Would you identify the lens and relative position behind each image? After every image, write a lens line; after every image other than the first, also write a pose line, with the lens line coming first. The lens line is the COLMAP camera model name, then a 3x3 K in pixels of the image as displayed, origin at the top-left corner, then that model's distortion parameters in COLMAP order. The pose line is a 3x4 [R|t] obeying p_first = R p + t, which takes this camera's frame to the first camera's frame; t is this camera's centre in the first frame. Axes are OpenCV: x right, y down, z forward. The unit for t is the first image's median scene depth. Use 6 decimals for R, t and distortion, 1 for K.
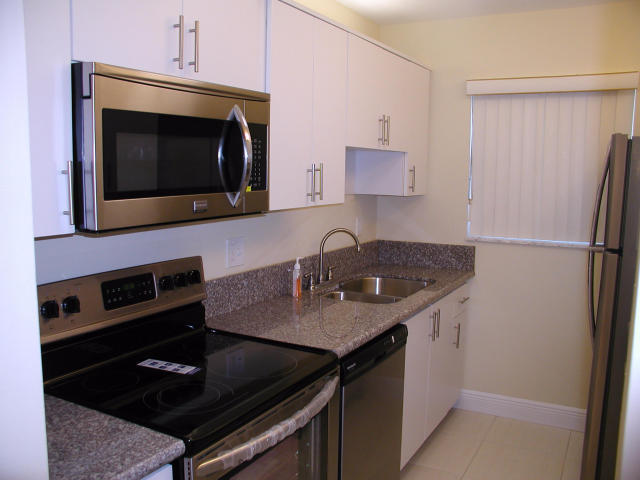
lens RADIAL K [[594.0, 0, 318.1], [0, 594.0, 245.2], [0, 0, 1]] dist [-0.224359, 0.261181]
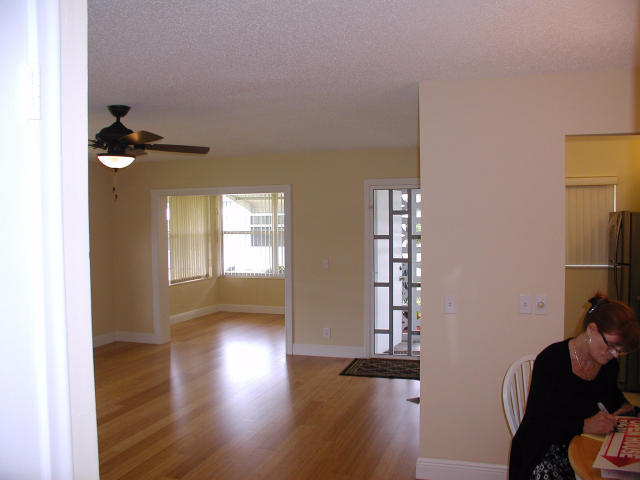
lens RADIAL K [[594.0, 0, 318.1], [0, 594.0, 245.2], [0, 0, 1]] dist [-0.224359, 0.261181]
pose [[0.982662, -0.018008, 0.184527, -1.043344], [0.034895, 0.995449, -0.088675, 0.089360], [-0.182091, 0.093577, 0.978819, -0.909547]]
